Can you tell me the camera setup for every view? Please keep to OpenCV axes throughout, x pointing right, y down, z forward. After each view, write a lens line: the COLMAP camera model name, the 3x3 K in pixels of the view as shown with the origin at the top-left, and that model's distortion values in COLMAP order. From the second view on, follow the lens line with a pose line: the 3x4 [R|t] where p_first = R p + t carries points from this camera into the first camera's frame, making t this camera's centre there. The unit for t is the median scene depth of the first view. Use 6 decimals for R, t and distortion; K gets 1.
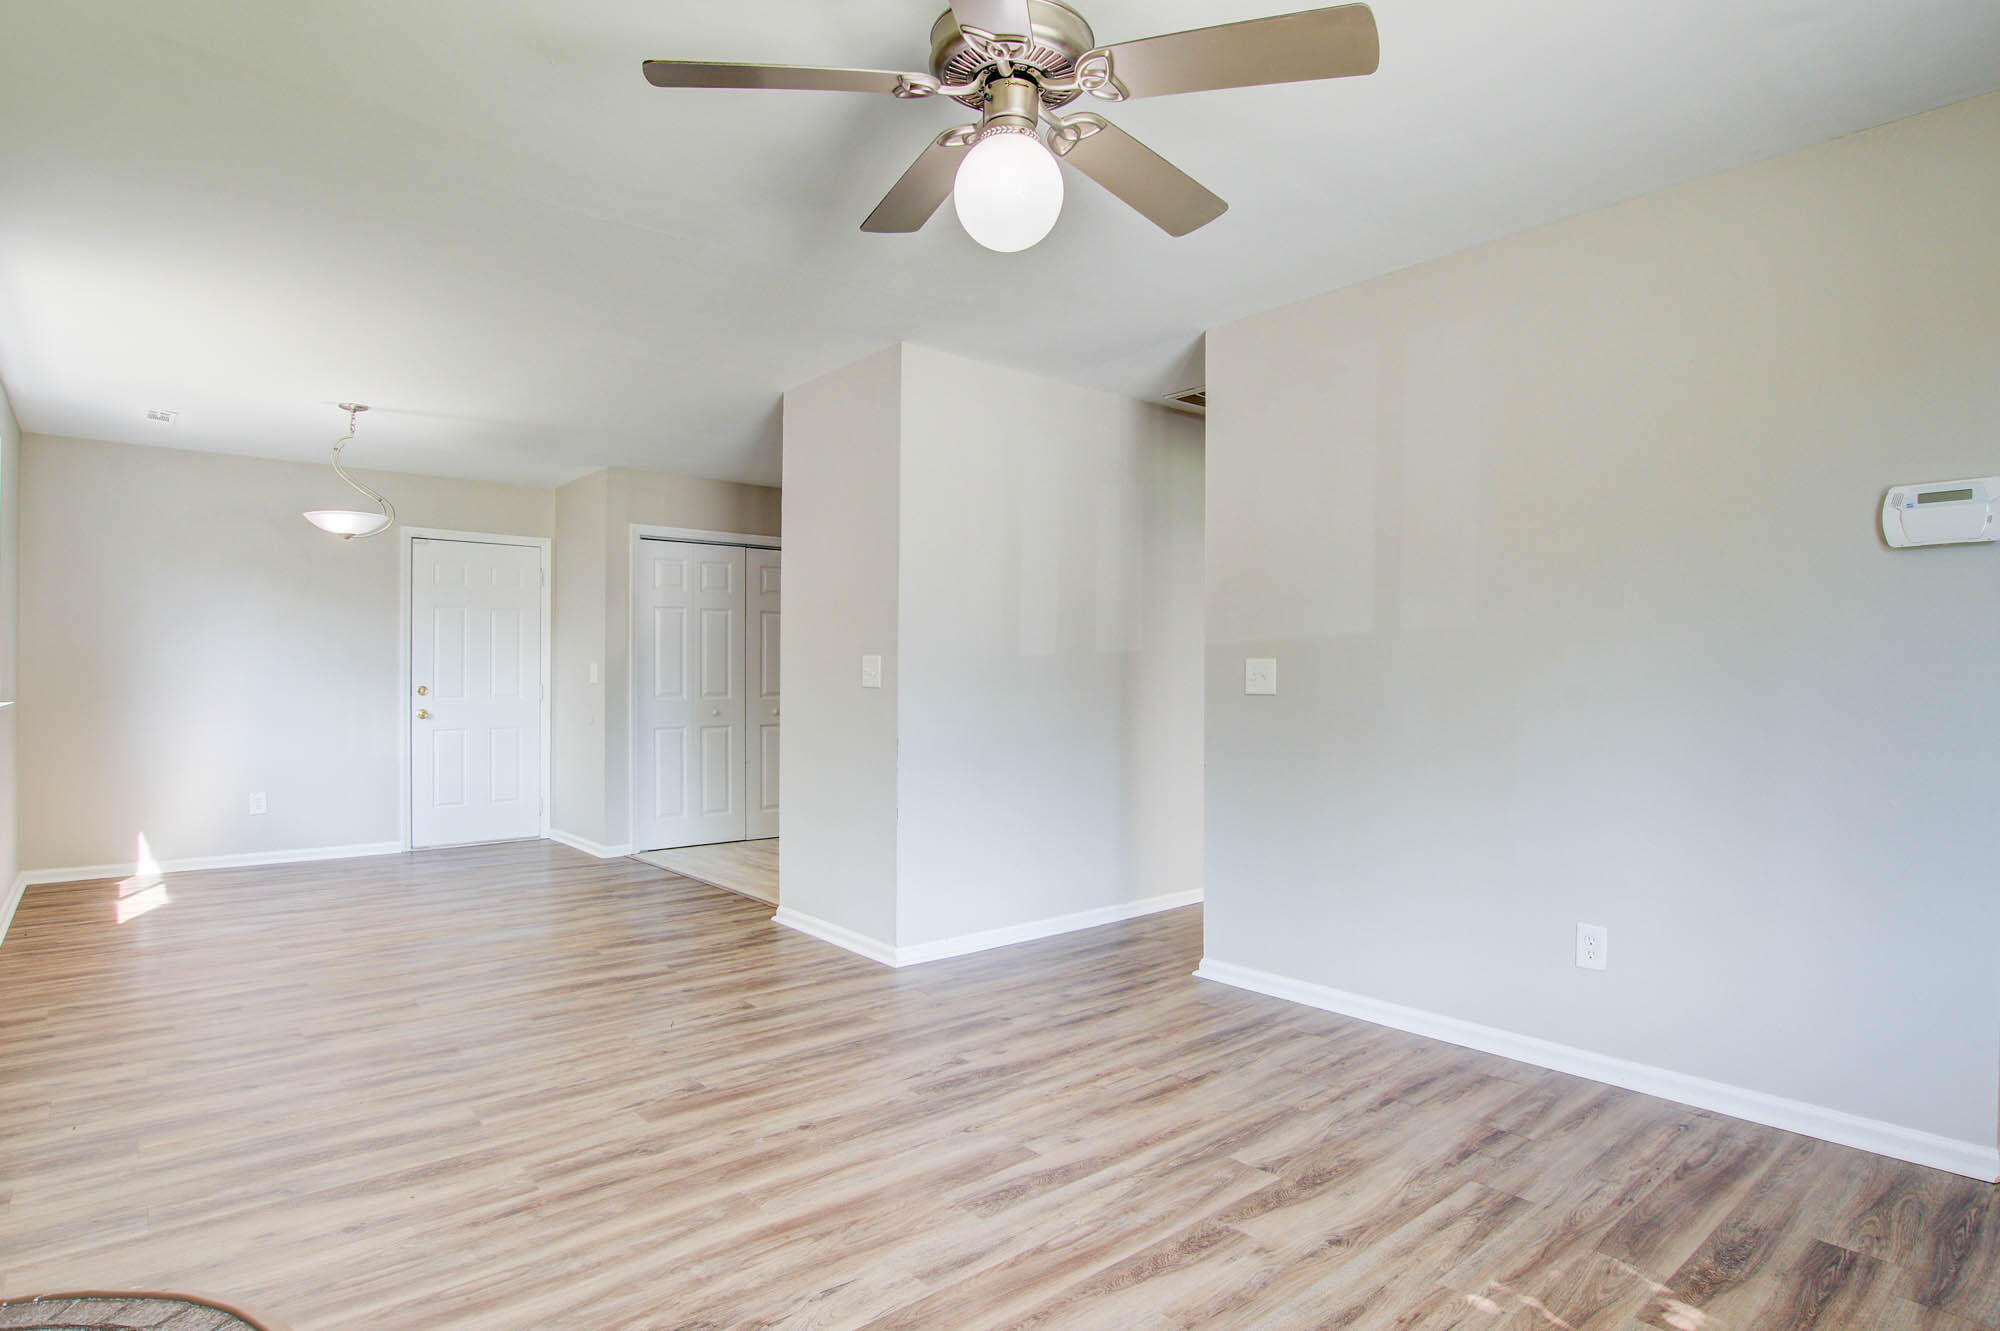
lens RADIAL K [[1059.1, 0, 1000.8], [0, 1059.1, 680.4], [0, 0, 1]] dist [-0.022160, 0.000655]
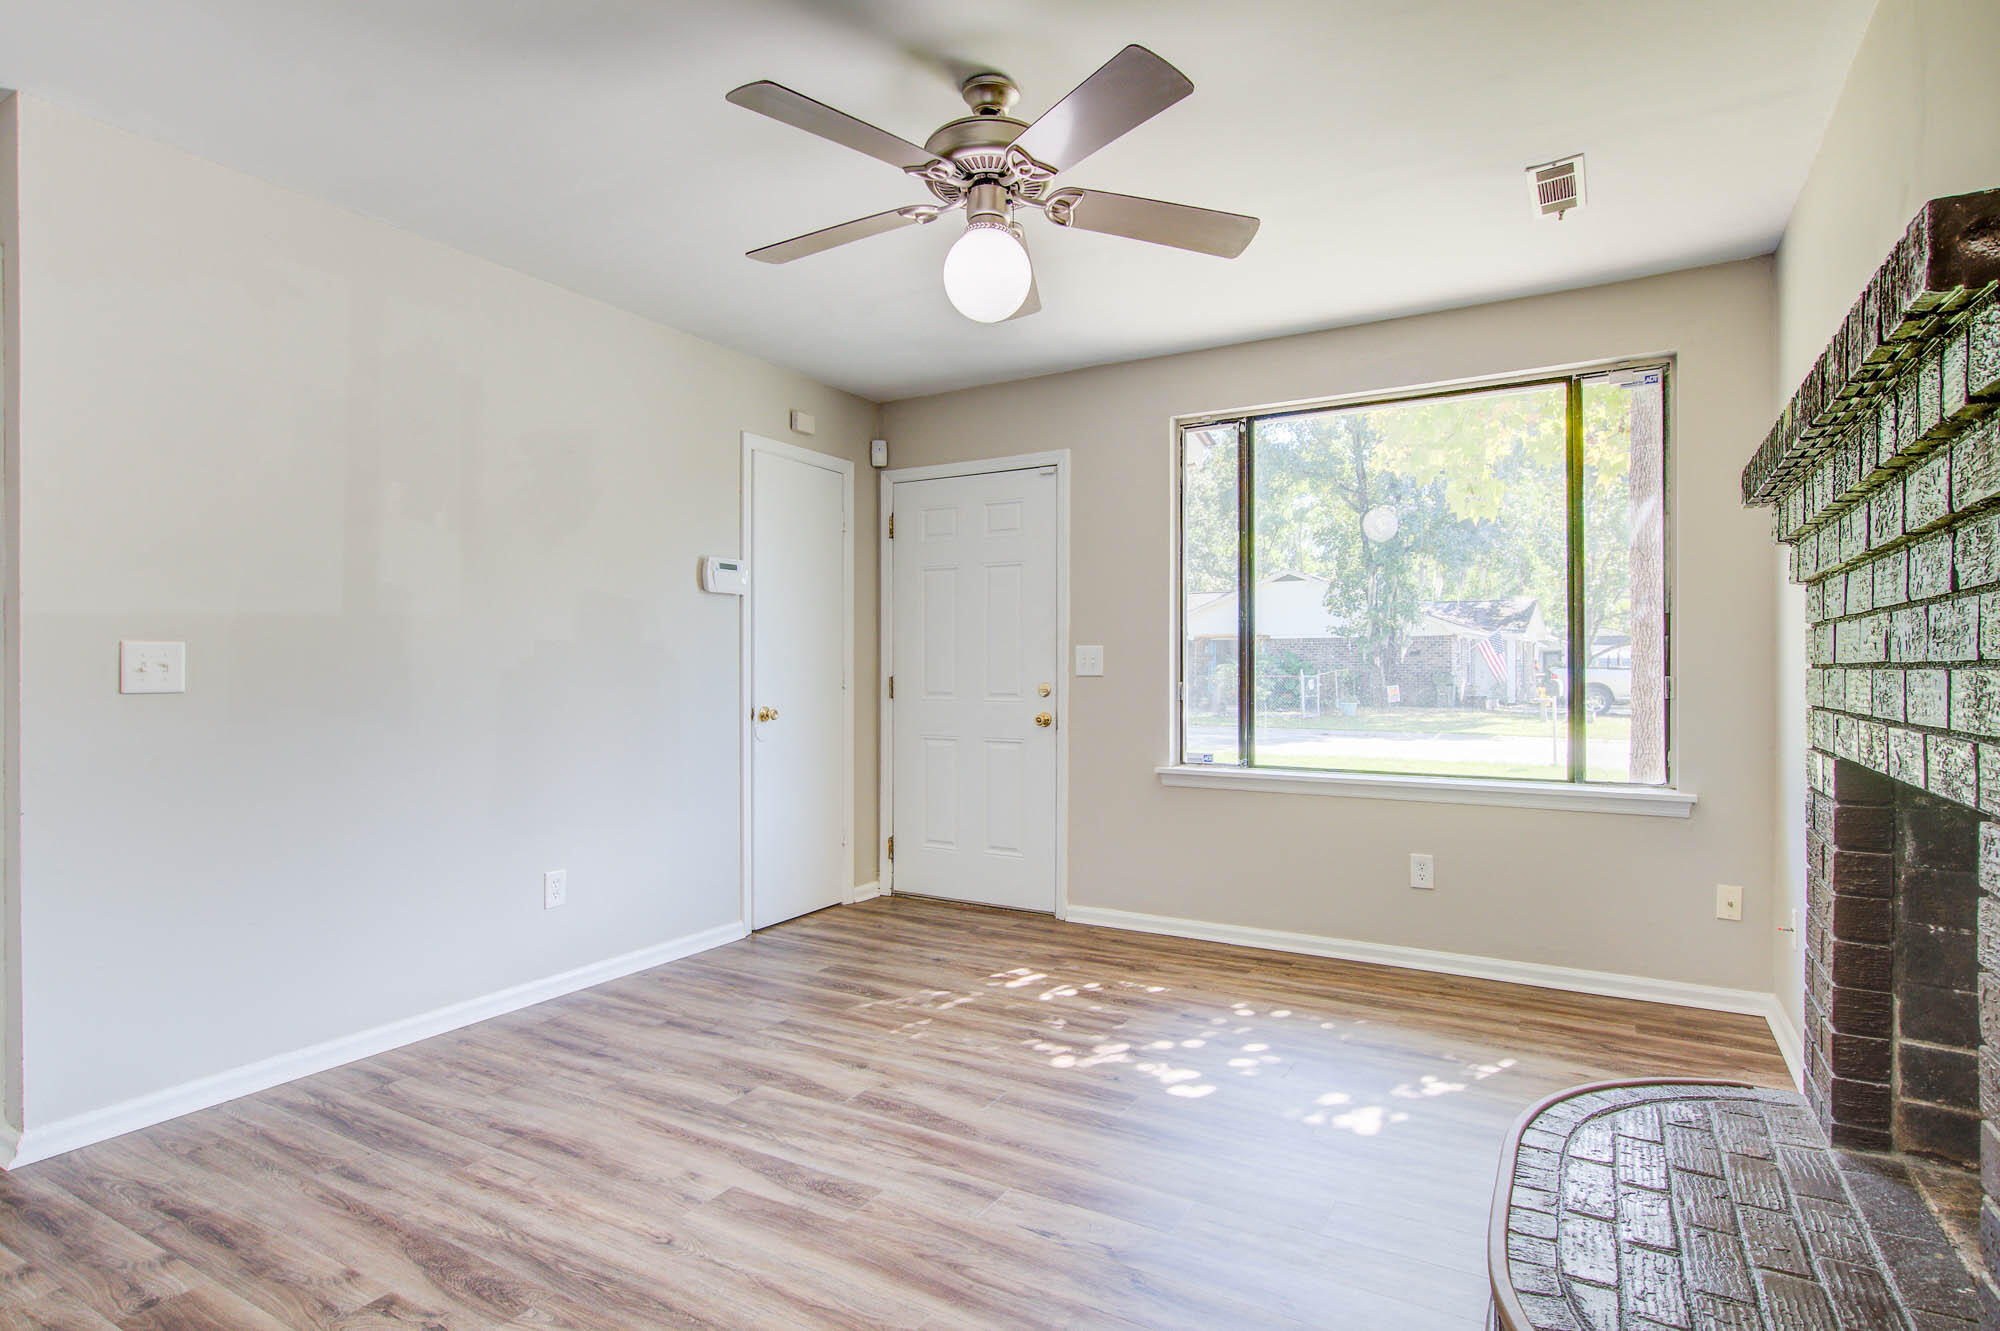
lens RADIAL K [[1059.1, 0, 1010.0], [0, 1059.1, 684.2], [0, 0, 1]] dist [-0.022160, 0.000655]
pose [[-0.348695, -0.012232, 0.937157, -0.779993], [0.003309, 0.999893, 0.014282, -0.000052], [-0.937231, 0.008081, -0.348617, 0.945356]]
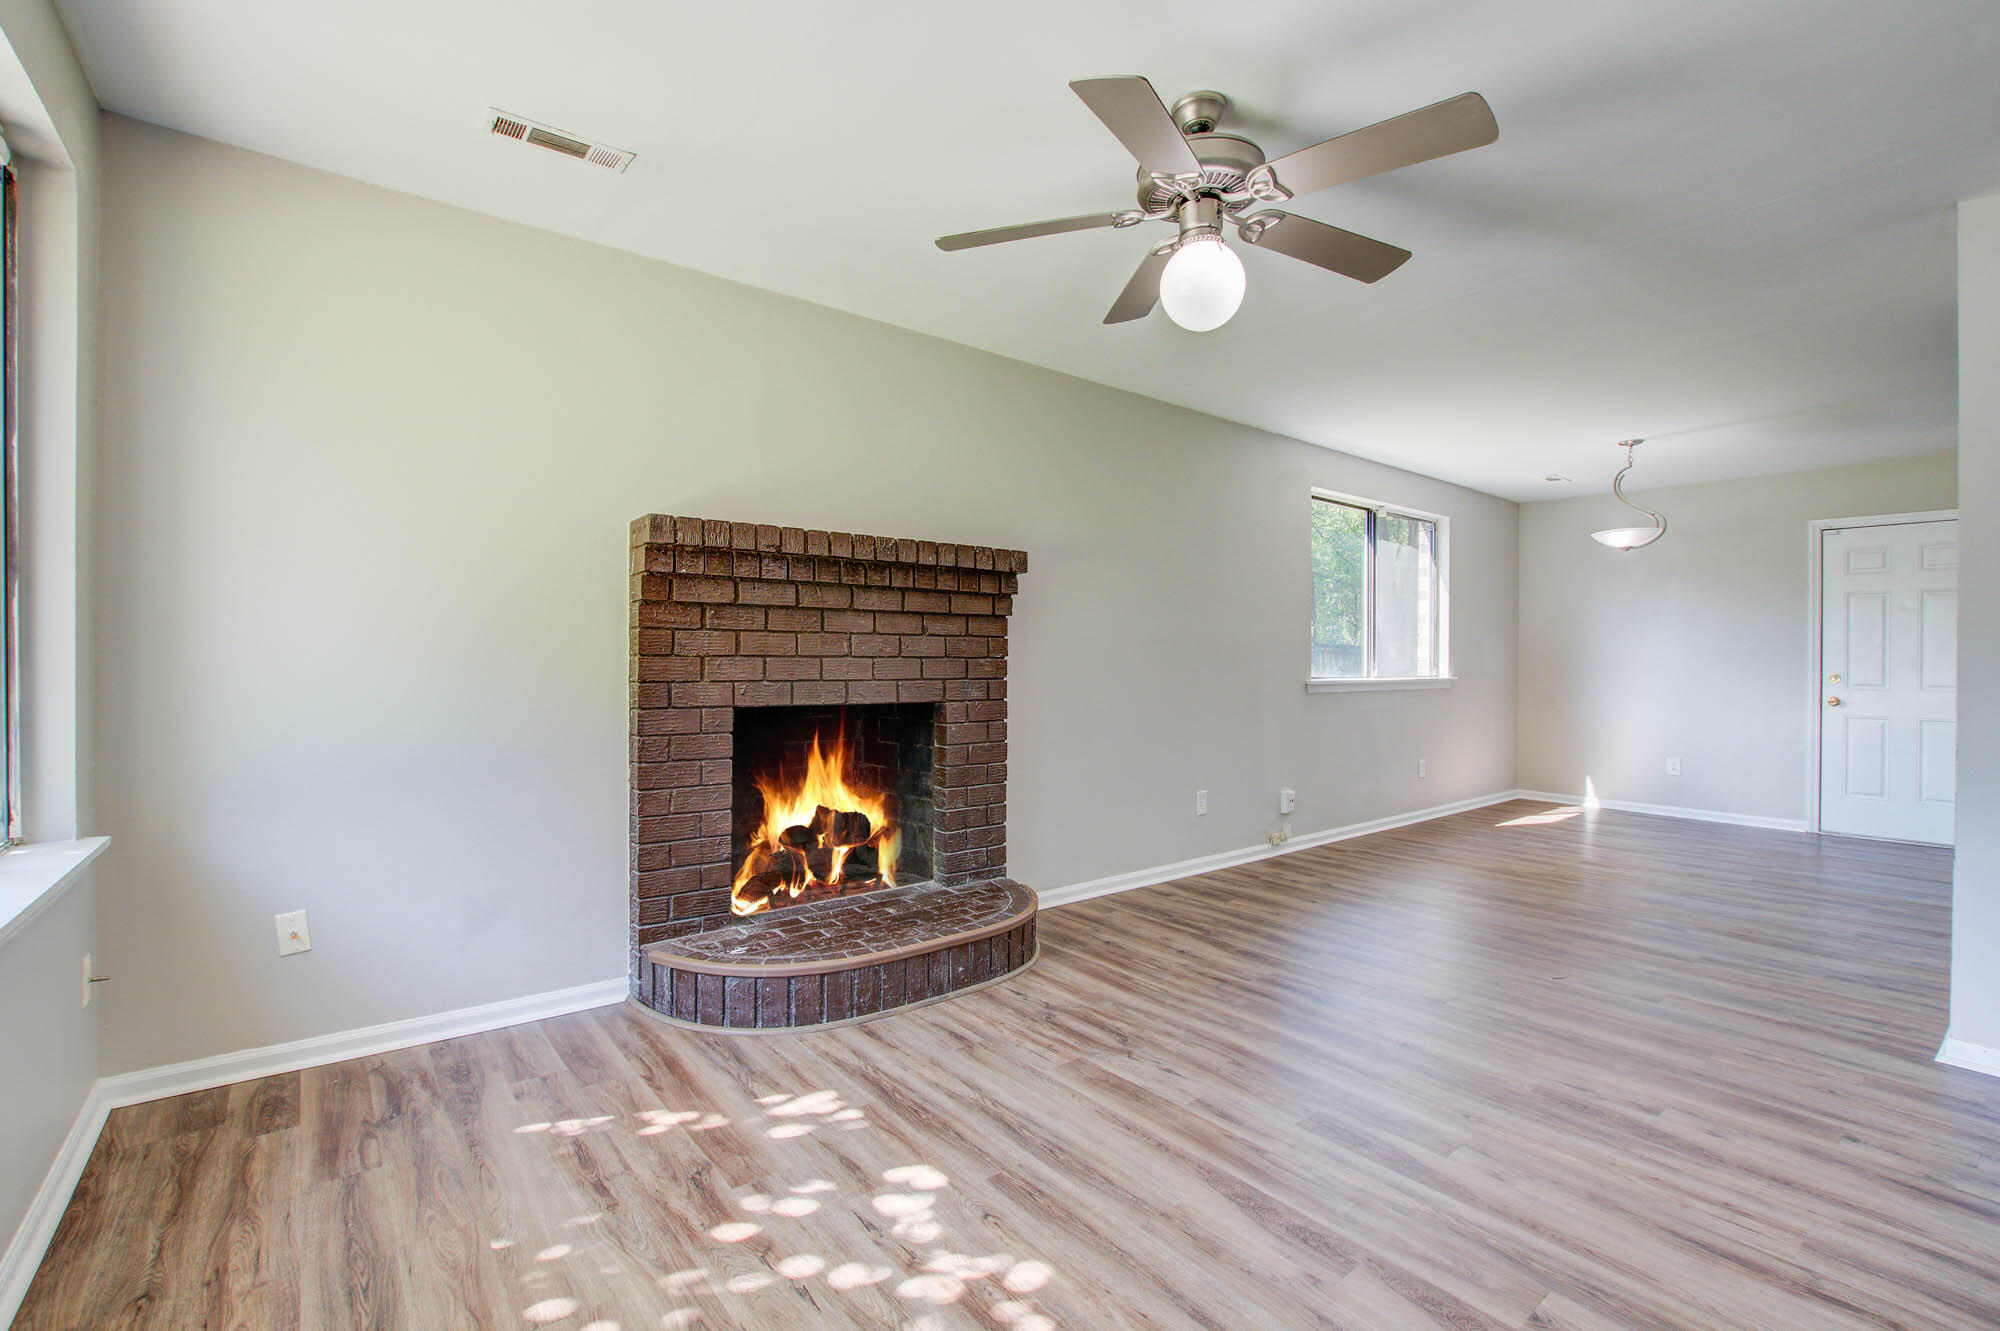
lens RADIAL K [[878.3, 0, 1012.9], [0, 878.3, 653.2], [0, 0, 1]] dist [-0.018828, 0.000032]
pose [[-0.006035, -0.006462, -0.999961, 0.728434], [-0.010712, 0.999922, -0.006397, -0.001171], [0.999924, 0.010673, -0.006103, 0.523971]]
